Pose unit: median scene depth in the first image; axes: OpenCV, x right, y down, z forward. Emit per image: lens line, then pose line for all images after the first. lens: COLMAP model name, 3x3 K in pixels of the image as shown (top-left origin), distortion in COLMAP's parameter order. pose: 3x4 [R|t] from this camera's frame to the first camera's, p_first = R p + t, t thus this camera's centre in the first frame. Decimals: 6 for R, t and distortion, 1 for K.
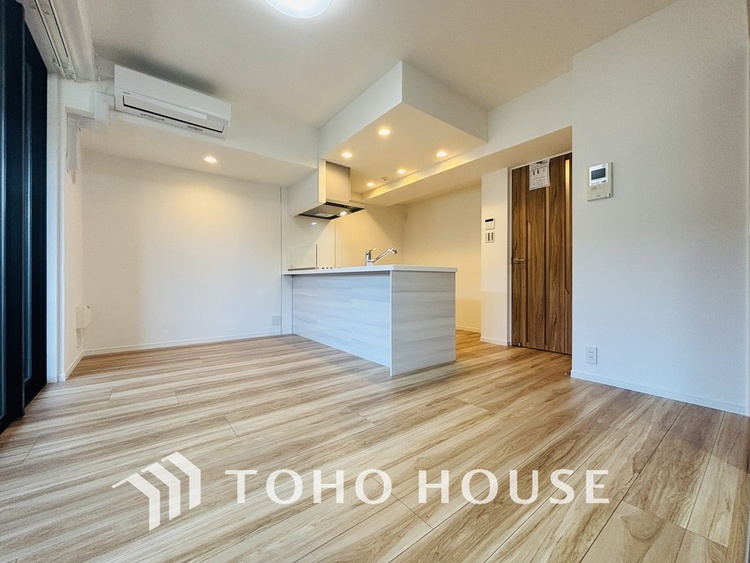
lens RADIAL K [[302.7, 0, 375.6], [0, 302.7, 278.7], [0, 0, 1]] dist [-0.001139, -0.000138]
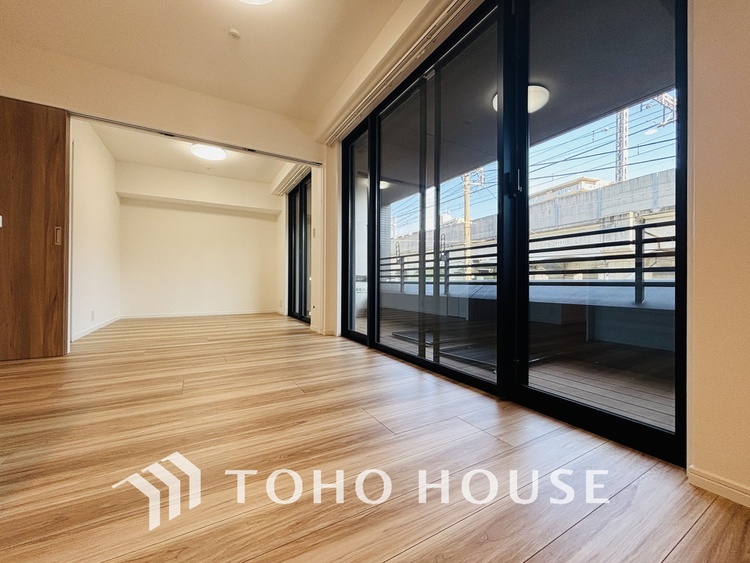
lens RADIAL K [[302.7, 0, 375.6], [0, 302.7, 278.7], [0, 0, 1]] dist [-0.001139, -0.000138]
pose [[-0.991879, -0.007549, 0.126959, -0.725240], [-0.008337, 0.999949, -0.005679, 0.060742], [-0.126909, -0.006691, -0.991892, 1.665812]]
